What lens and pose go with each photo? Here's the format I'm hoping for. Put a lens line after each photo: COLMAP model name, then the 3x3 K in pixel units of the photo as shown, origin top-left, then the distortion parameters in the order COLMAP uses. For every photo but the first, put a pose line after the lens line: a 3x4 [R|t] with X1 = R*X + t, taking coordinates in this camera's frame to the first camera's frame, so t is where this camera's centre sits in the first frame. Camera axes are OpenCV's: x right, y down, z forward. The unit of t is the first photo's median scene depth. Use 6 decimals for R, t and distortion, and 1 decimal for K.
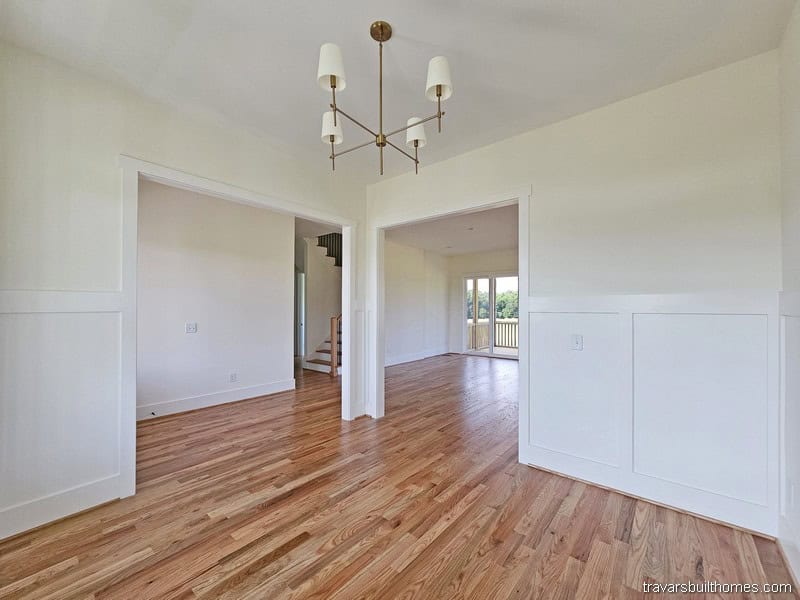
lens RADIAL K [[324.2, 0, 400.2], [0, 324.2, 307.4], [0, 0, 1]] dist [-0.000962, 0.000398]
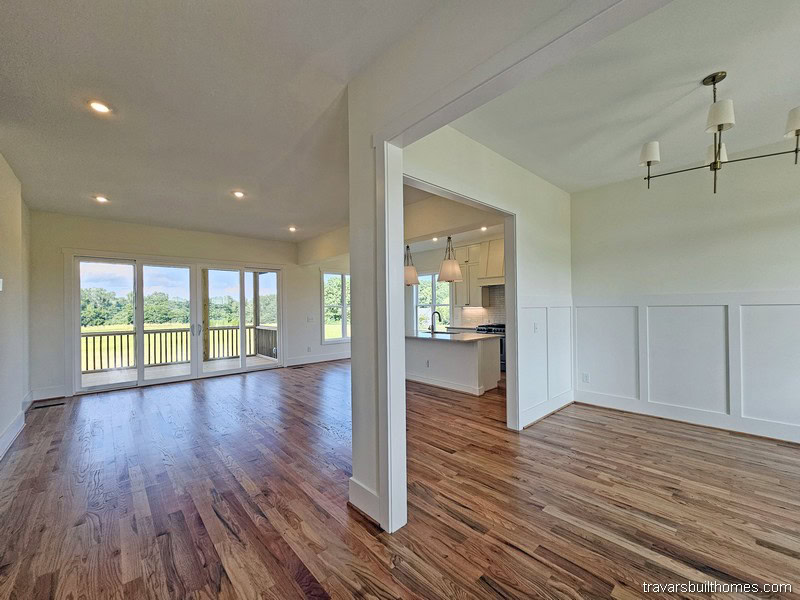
lens RADIAL K [[329.0, 0, 398.3], [0, 329.0, 305.6], [0, 0, 1]] dist [0.000917, 0.000069]
pose [[0.139174, 0.000934, 0.990268, -0.724034], [0.012954, 0.999912, -0.002764, 0.004101], [-0.990183, 0.013213, 0.139149, 0.995998]]
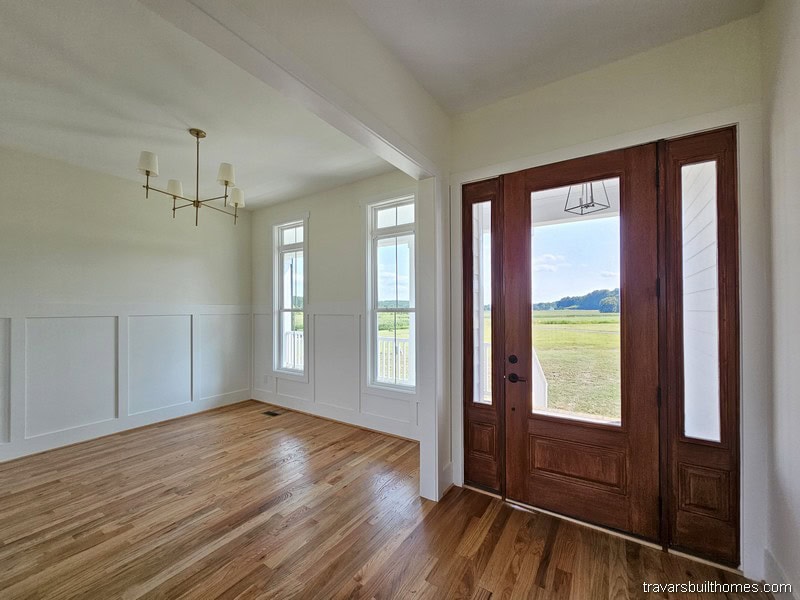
lens RADIAL K [[324.2, 0, 400.2], [0, 324.2, 307.4], [0, 0, 1]] dist [-0.000962, 0.000398]
pose [[-0.993021, 0.001475, -0.117930, -0.406536], [0.002090, 0.999985, -0.005089, -0.008410], [0.117920, -0.005300, -0.993009, 1.287311]]
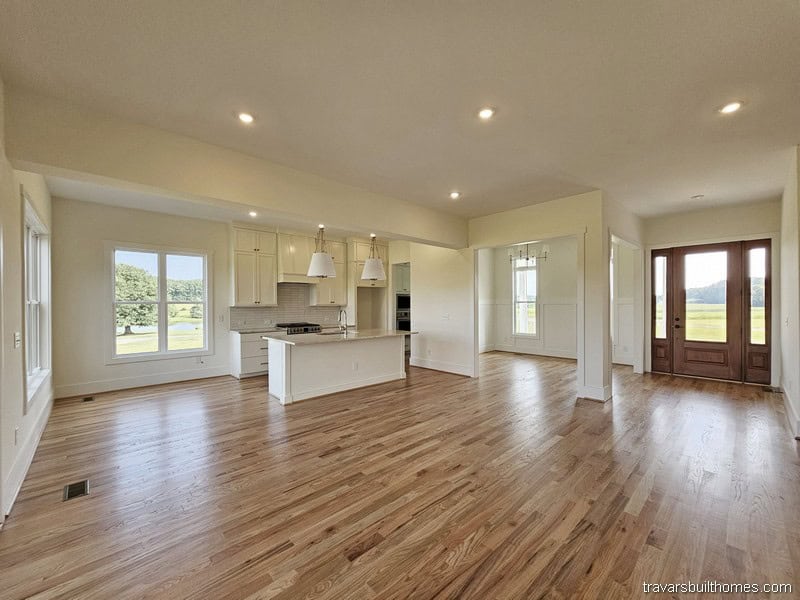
lens RADIAL K [[326.9, 0, 401.0], [0, 326.9, 305.9], [0, 0, 1]] dist [-0.000253, -0.000068]
pose [[-0.993454, 0.002012, 0.114214, 0.485324], [0.002784, 0.999974, 0.006599, 0.006043], [-0.114198, 0.006874, -0.993434, 2.467277]]
